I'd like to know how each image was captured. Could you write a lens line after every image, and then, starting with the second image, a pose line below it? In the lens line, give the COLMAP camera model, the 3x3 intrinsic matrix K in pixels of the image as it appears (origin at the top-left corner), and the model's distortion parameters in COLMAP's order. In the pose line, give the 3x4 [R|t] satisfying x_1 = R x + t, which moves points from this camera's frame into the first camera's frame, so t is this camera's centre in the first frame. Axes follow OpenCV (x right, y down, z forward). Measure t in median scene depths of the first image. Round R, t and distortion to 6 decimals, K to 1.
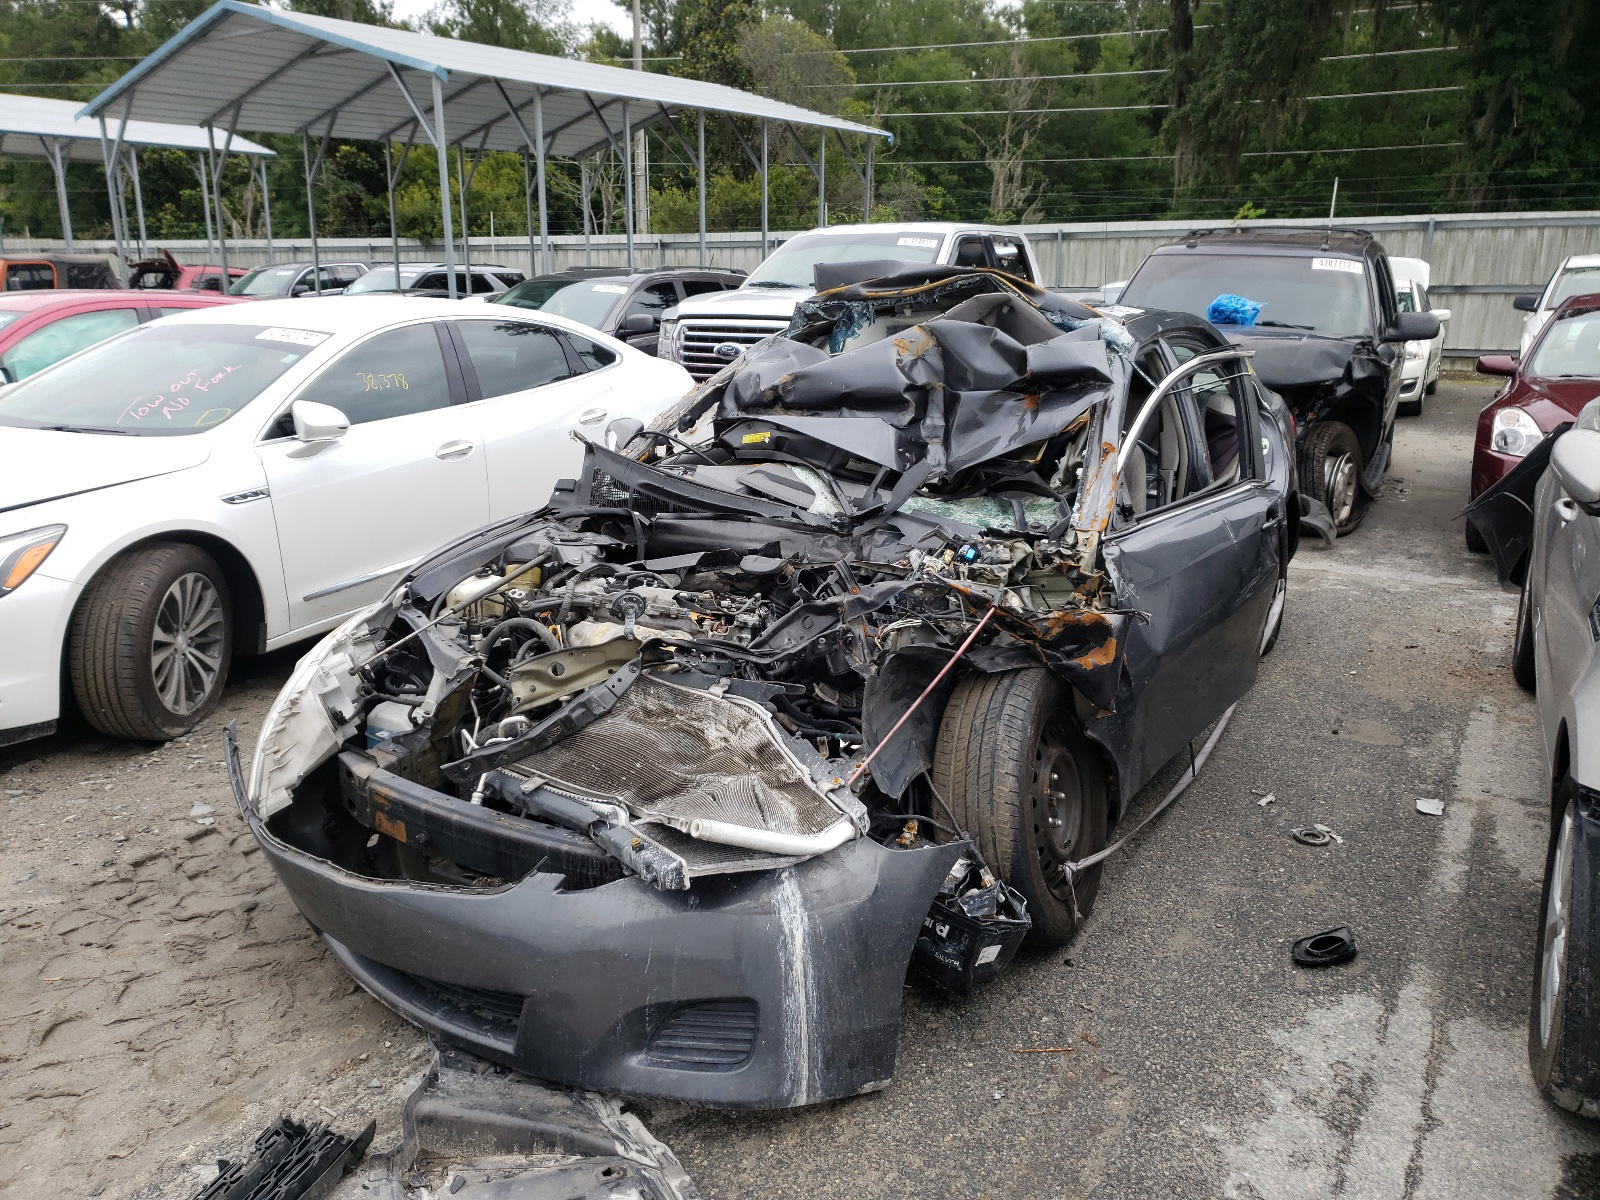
lens RADIAL K [[1299.0, 0, 794.2], [0, 1299.0, 599.5], [0, 0, 1]] dist [0.095567, -0.109045]
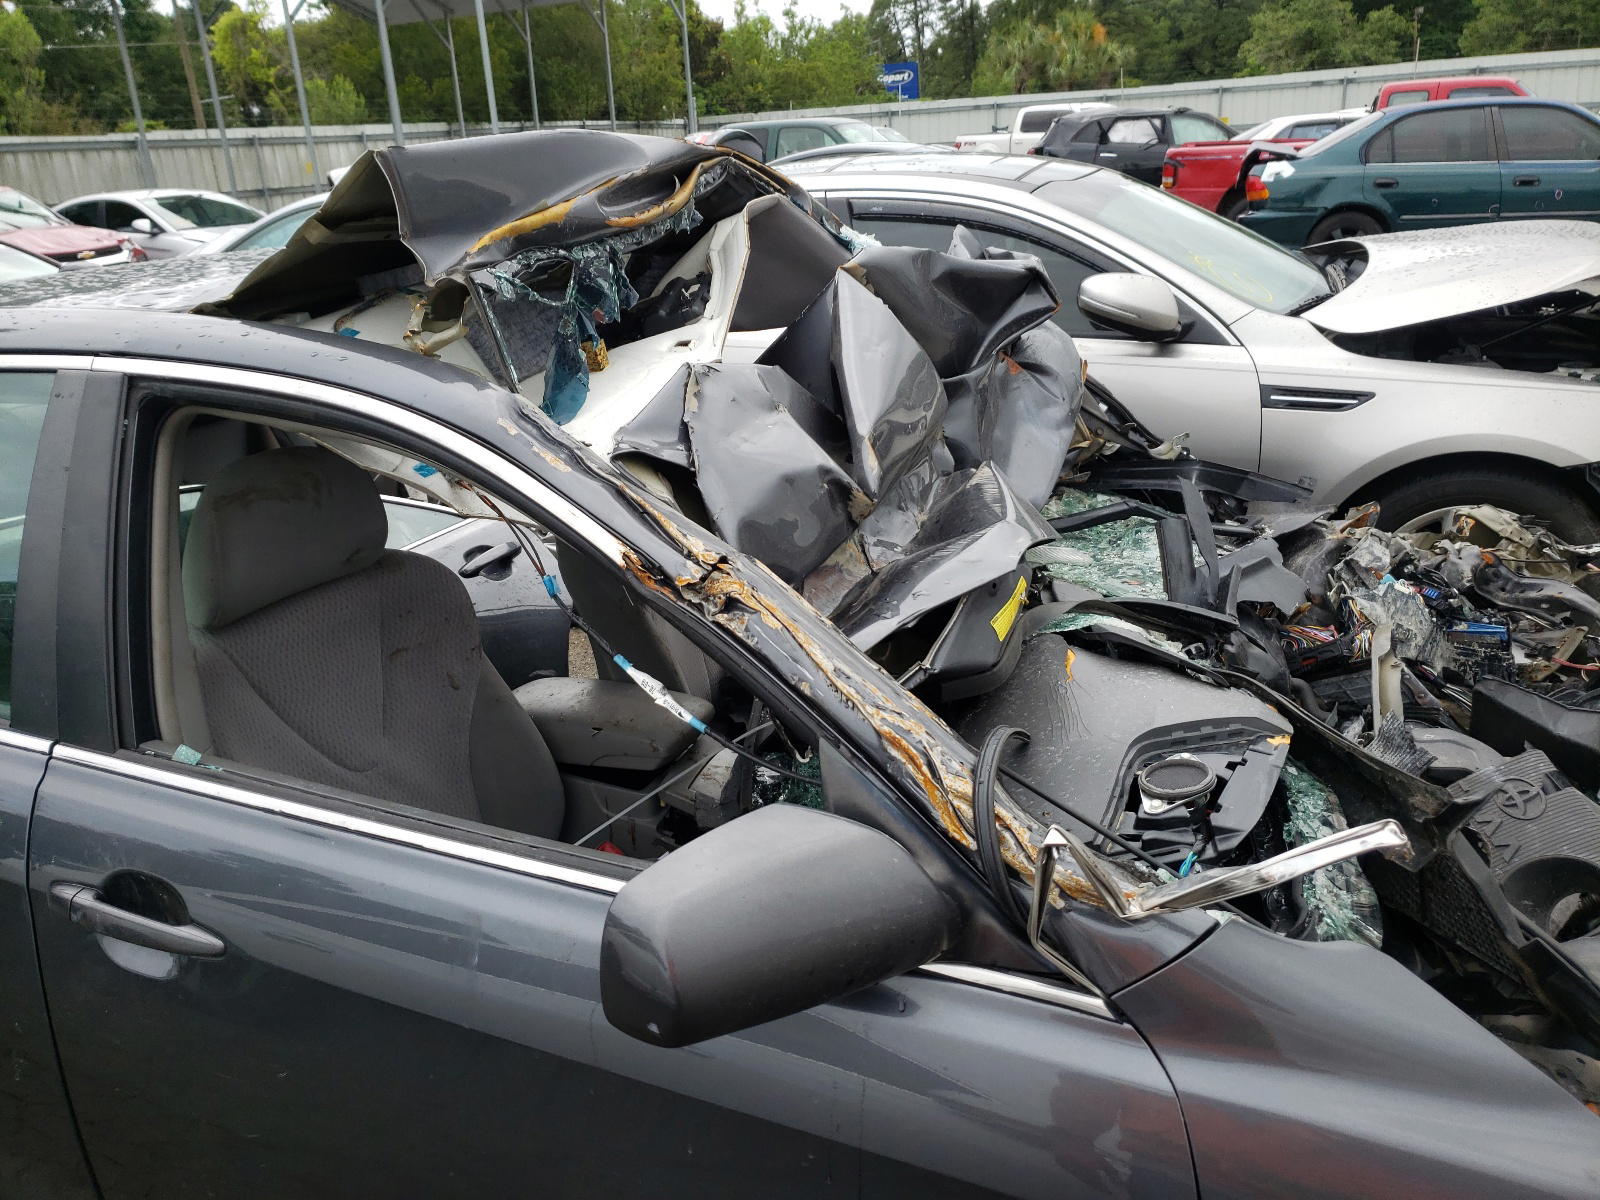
lens RADIAL K [[1268.9, 0, 825.9], [0, 1268.9, 576.5], [0, 0, 1]] dist [0.017137, 0.007384]
pose [[-0.123138, -0.314448, 0.941254, -0.373424], [0.303107, 0.891232, 0.337390, -0.279752], [-0.944967, 0.326846, -0.014433, 1.104070]]
